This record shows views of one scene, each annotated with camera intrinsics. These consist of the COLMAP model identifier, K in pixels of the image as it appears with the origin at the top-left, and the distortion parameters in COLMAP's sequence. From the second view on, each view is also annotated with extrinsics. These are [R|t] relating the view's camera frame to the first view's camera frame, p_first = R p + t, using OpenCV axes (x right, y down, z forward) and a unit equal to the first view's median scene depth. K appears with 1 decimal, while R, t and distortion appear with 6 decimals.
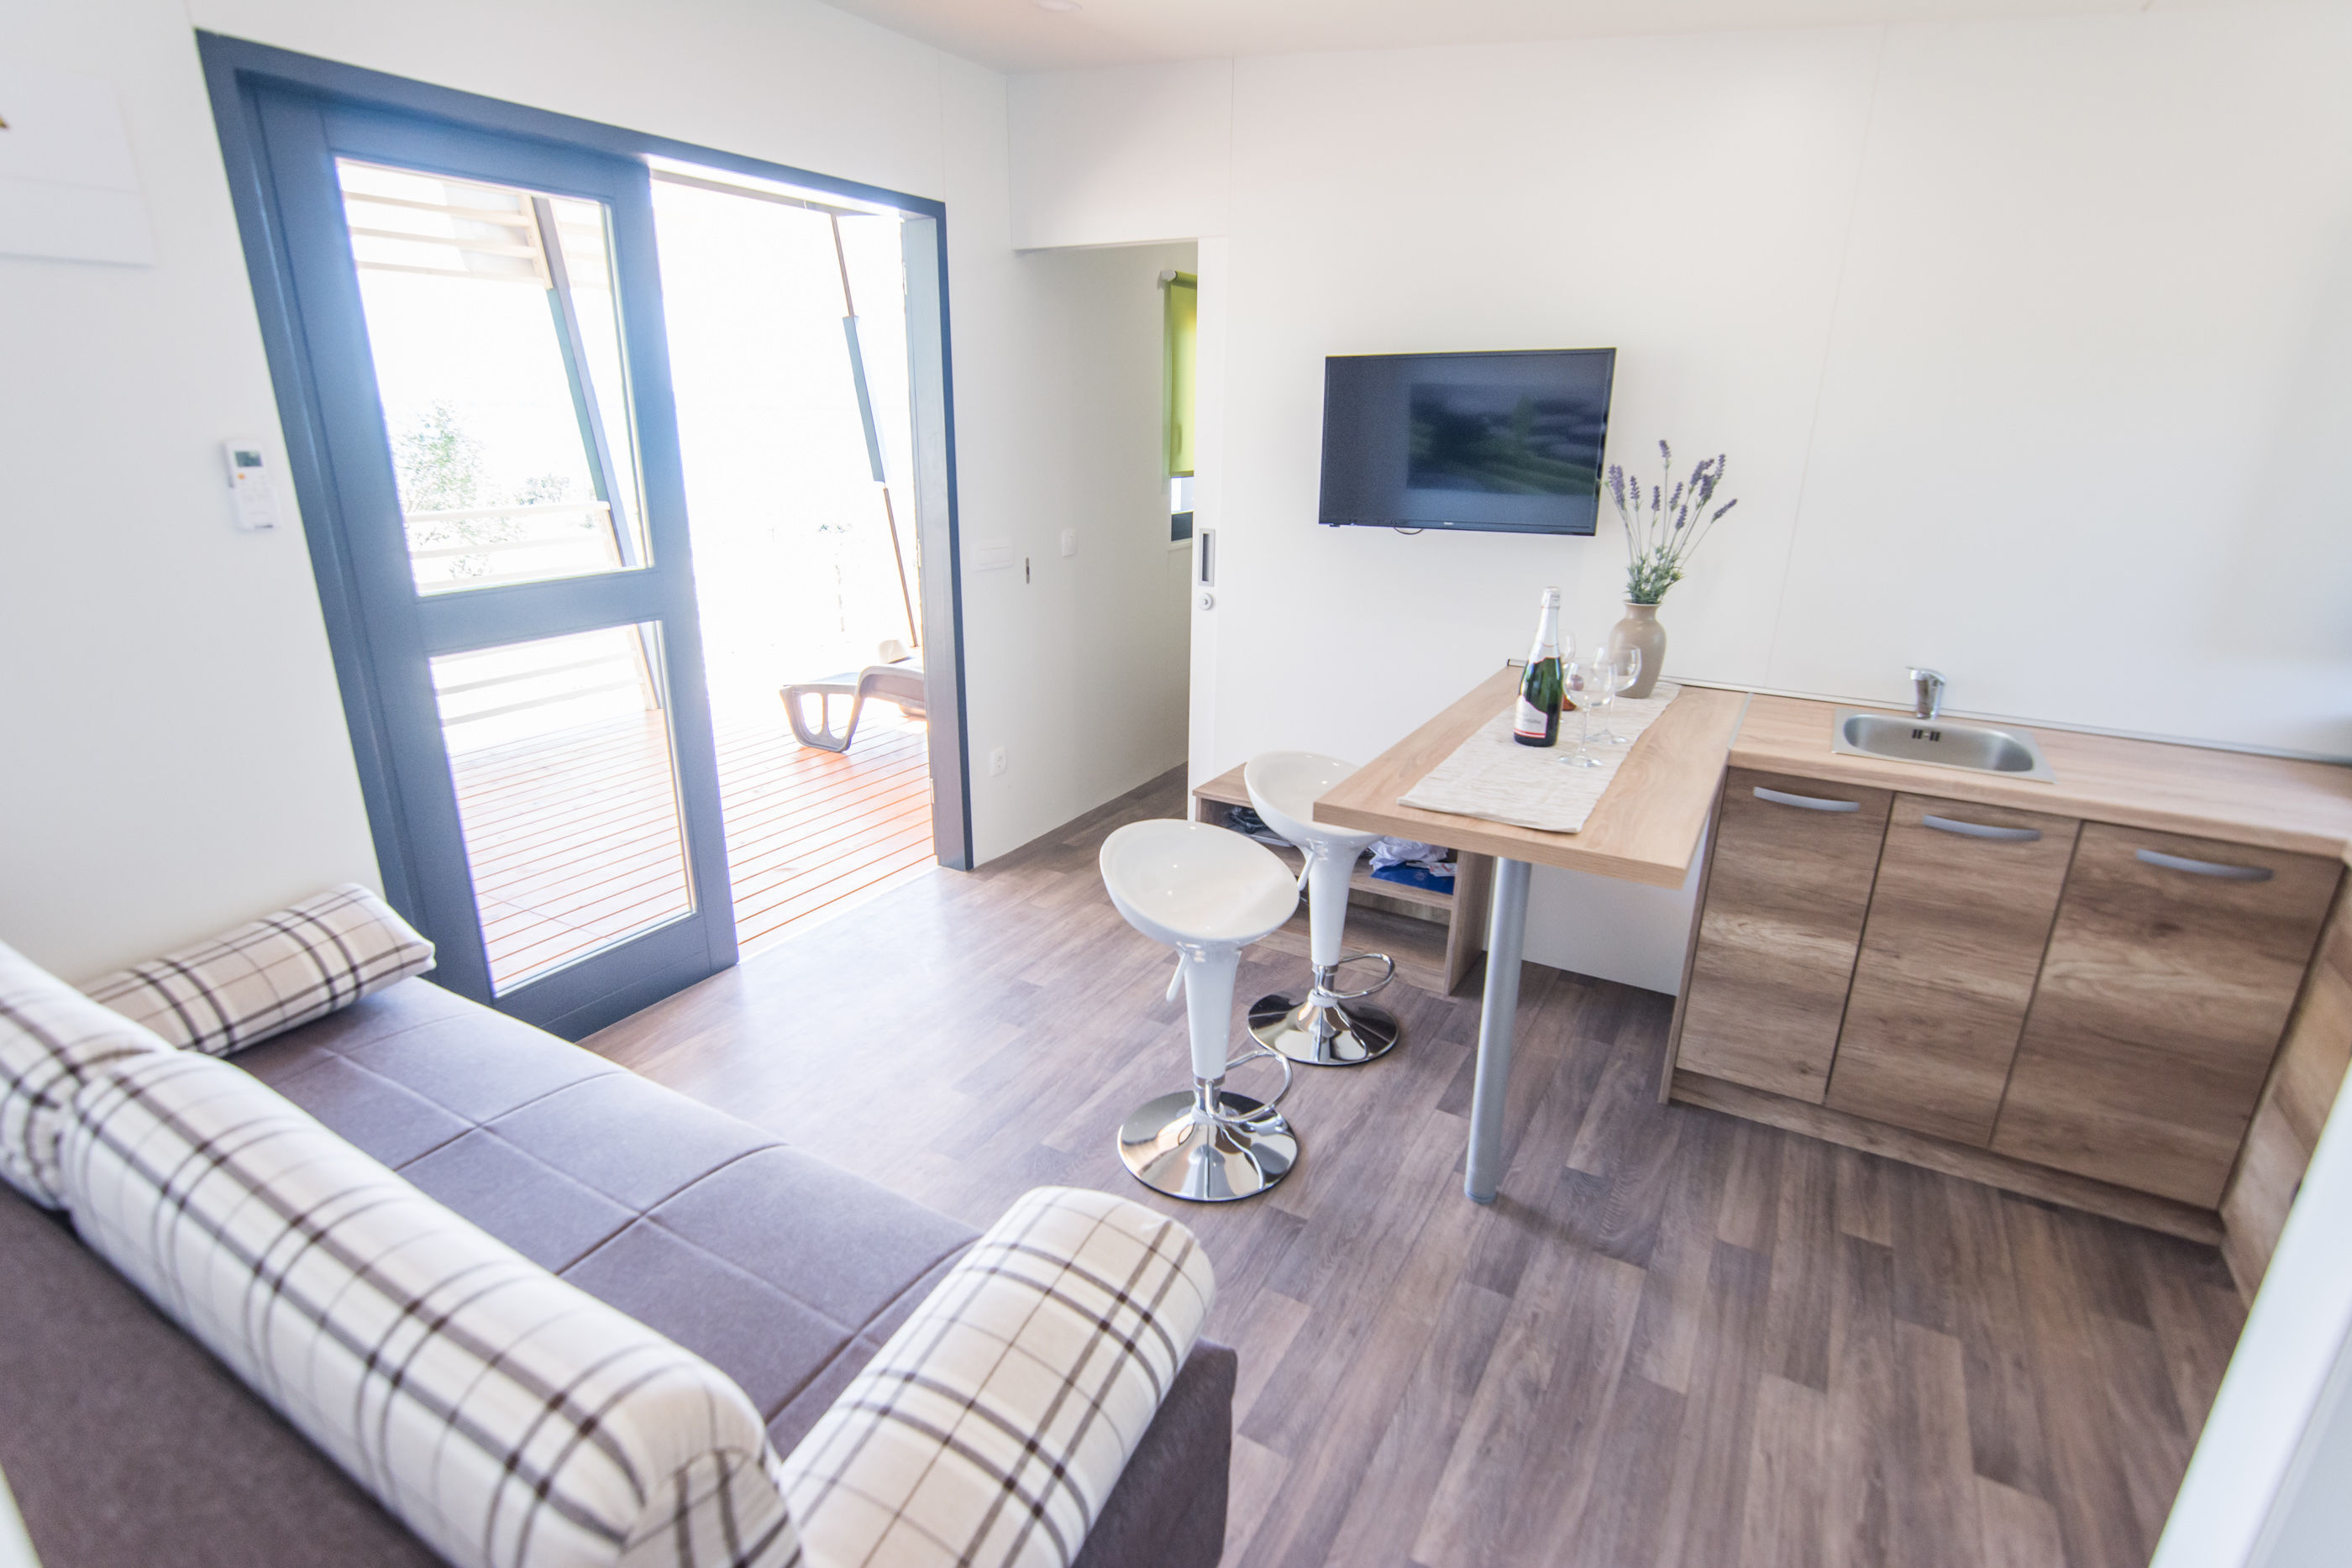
lens RADIAL K [[1153.6, 0, 1172.4], [0, 1153.6, 795.9], [0, 0, 1]] dist [-0.002752, -0.000309]
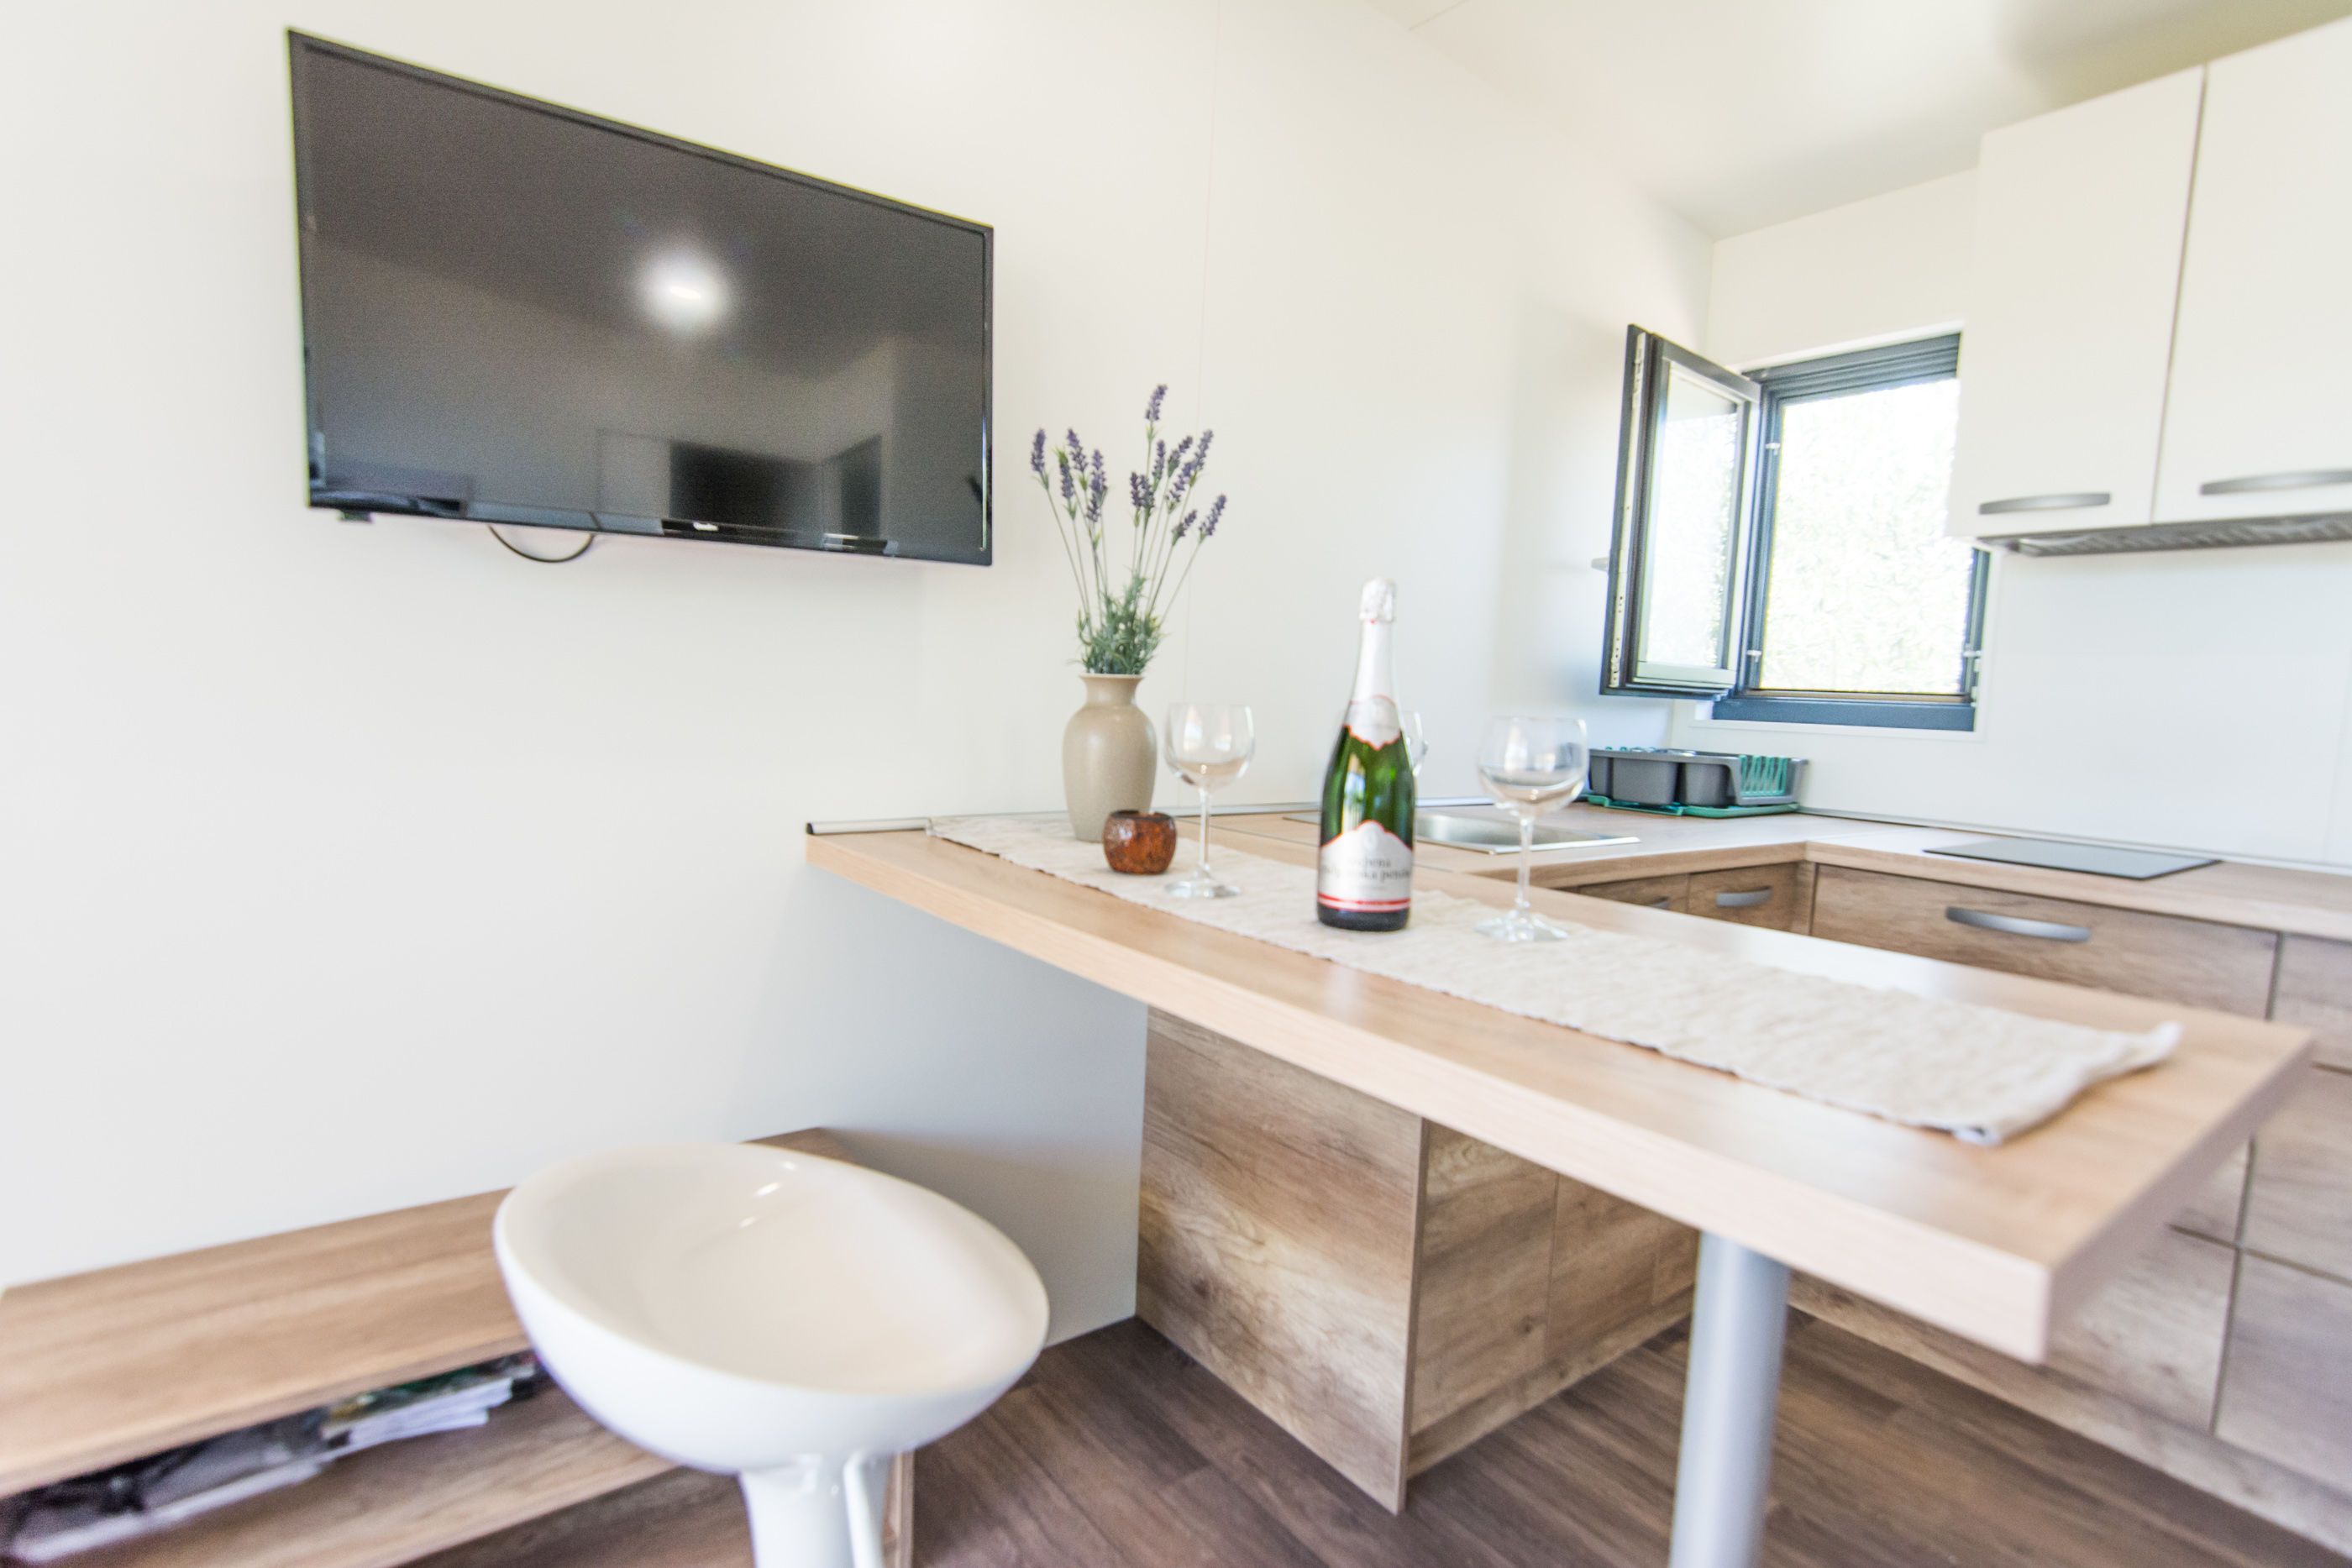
lens RADIAL K [[1153.6, 0, 1172.4], [0, 1153.6, 795.9], [0, 0, 1]] dist [-0.002752, -0.000309]
pose [[0.390762, -0.090735, 0.916009, -0.113839], [0.260355, 0.965390, -0.015439, -0.099526], [-0.882905, 0.244520, 0.400861, 0.801034]]
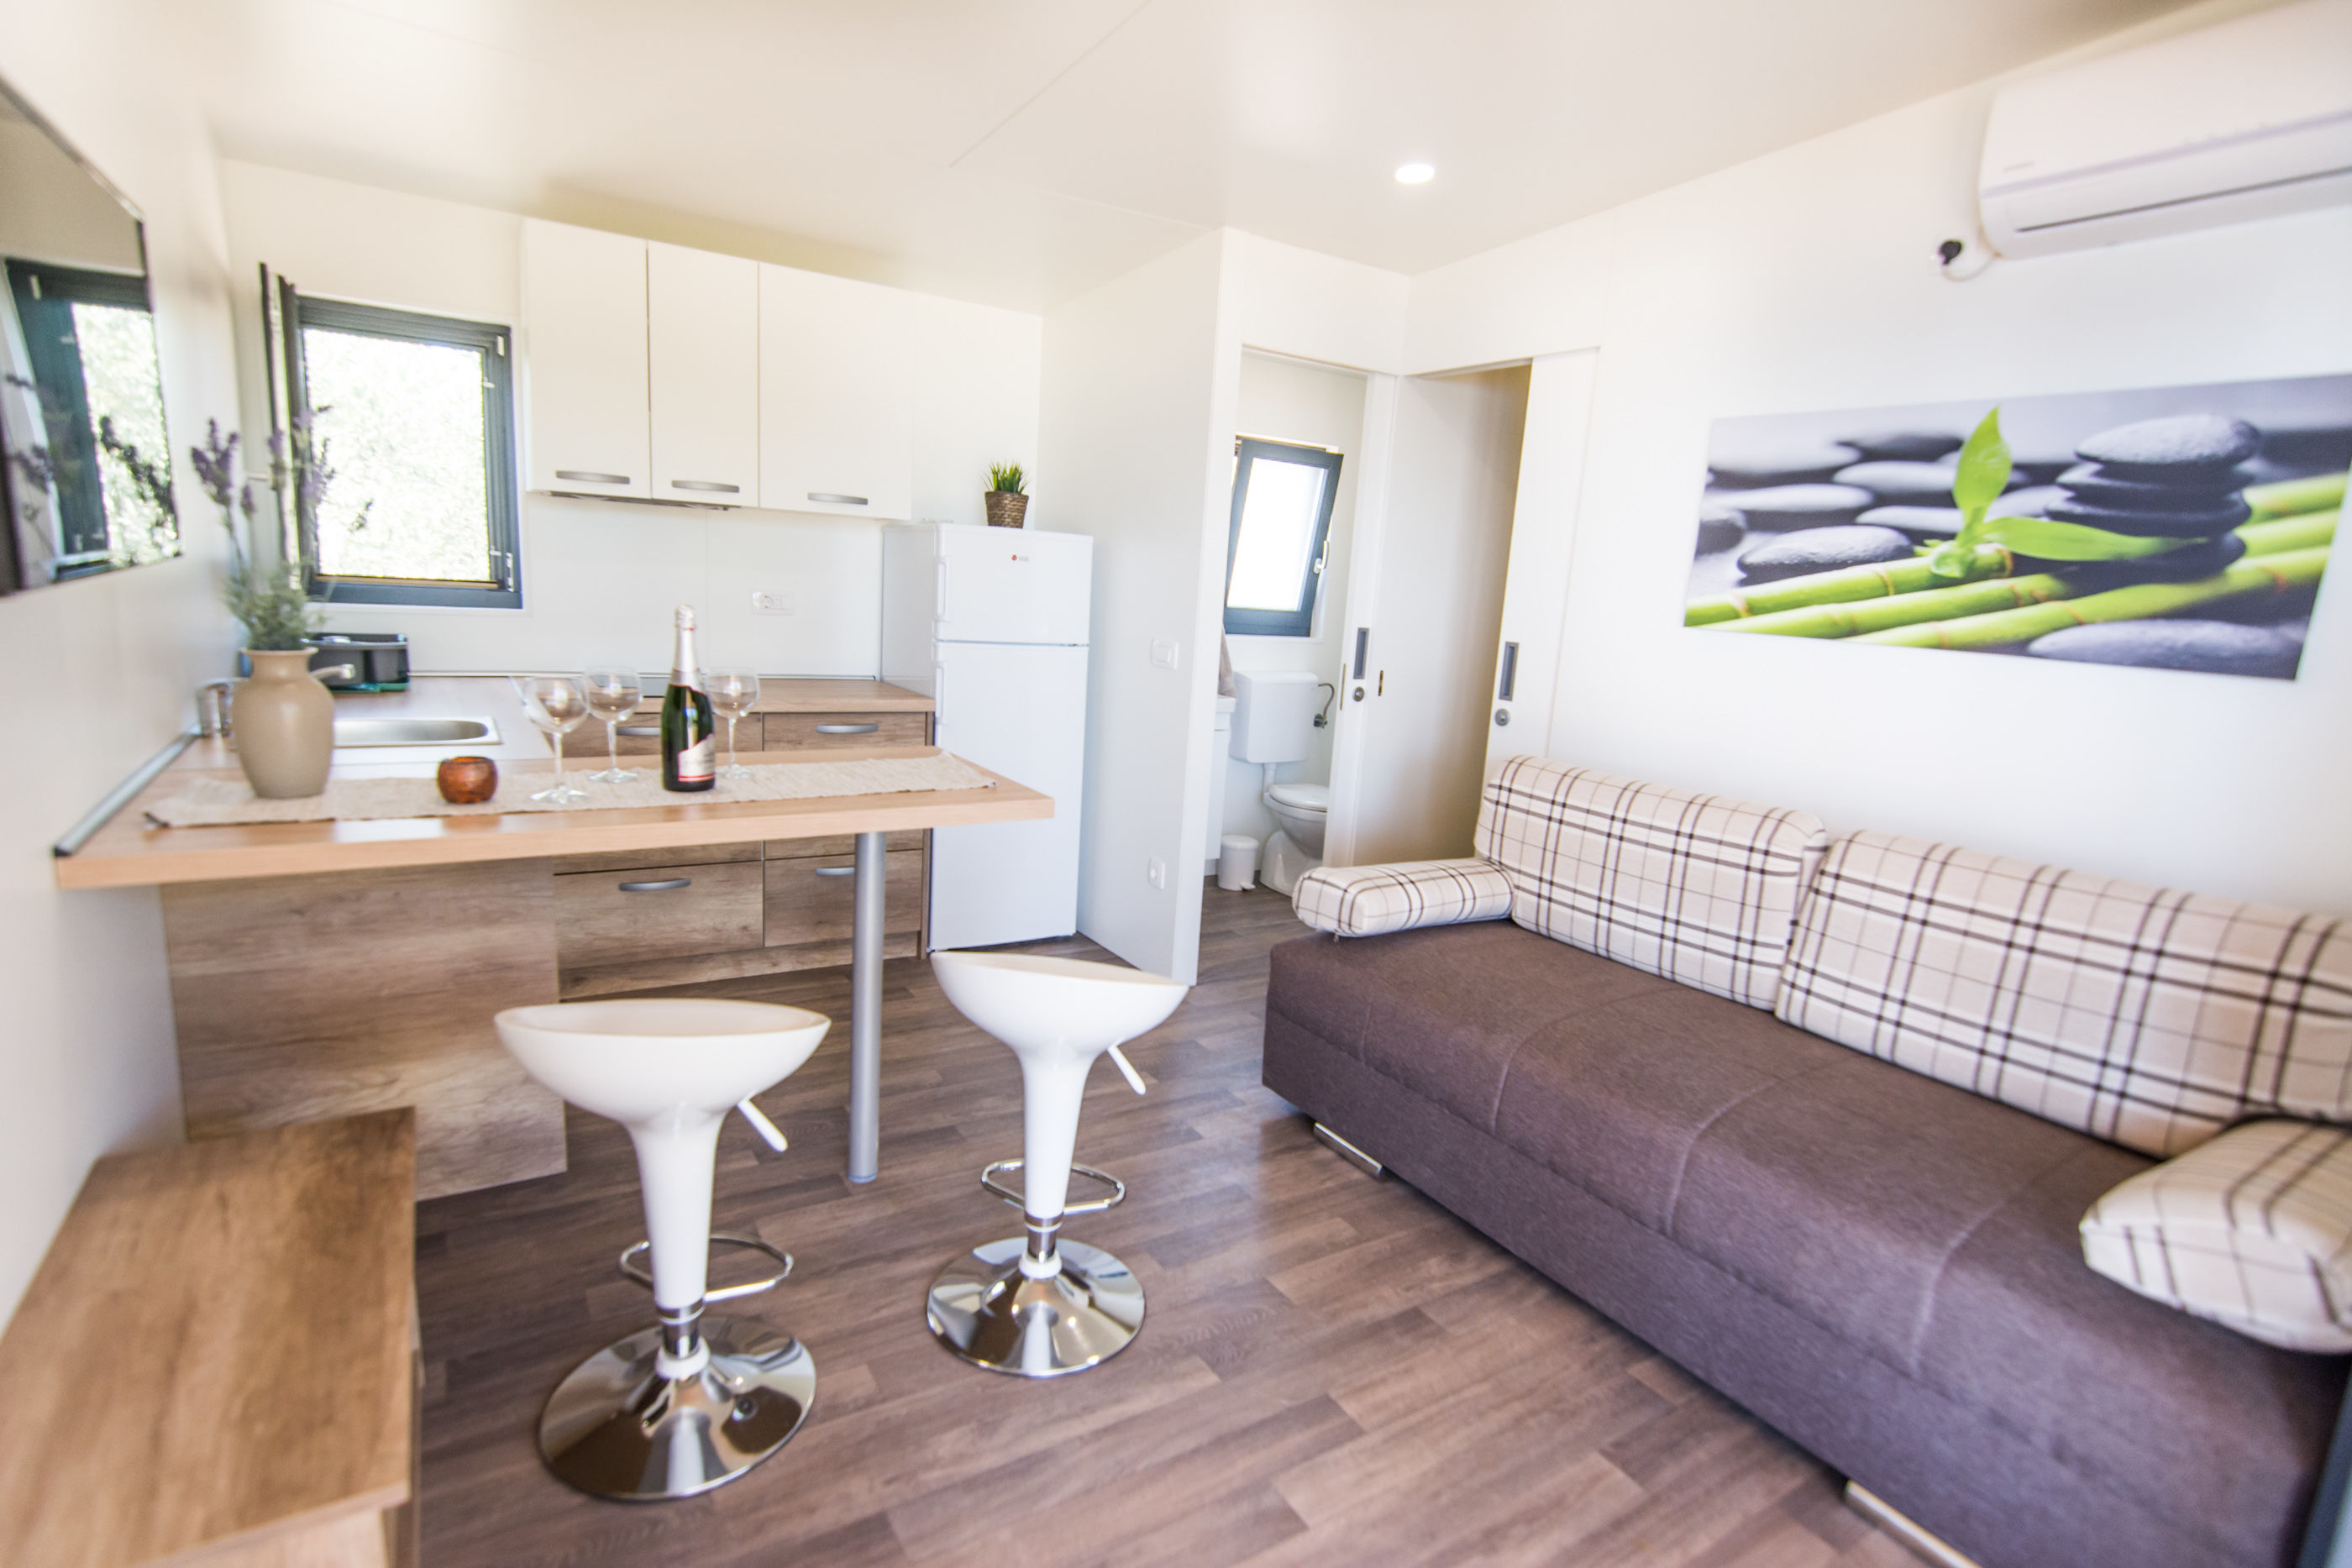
lens RADIAL K [[1153.6, 0, 1172.4], [0, 1153.6, 795.9], [0, 0, 1]] dist [-0.002752, -0.000309]
pose [[-0.880422, -0.160048, 0.446365, -0.344520], [0.077137, 0.880442, 0.467837, -0.373098], [-0.467875, 0.446325, -0.762815, 1.353090]]
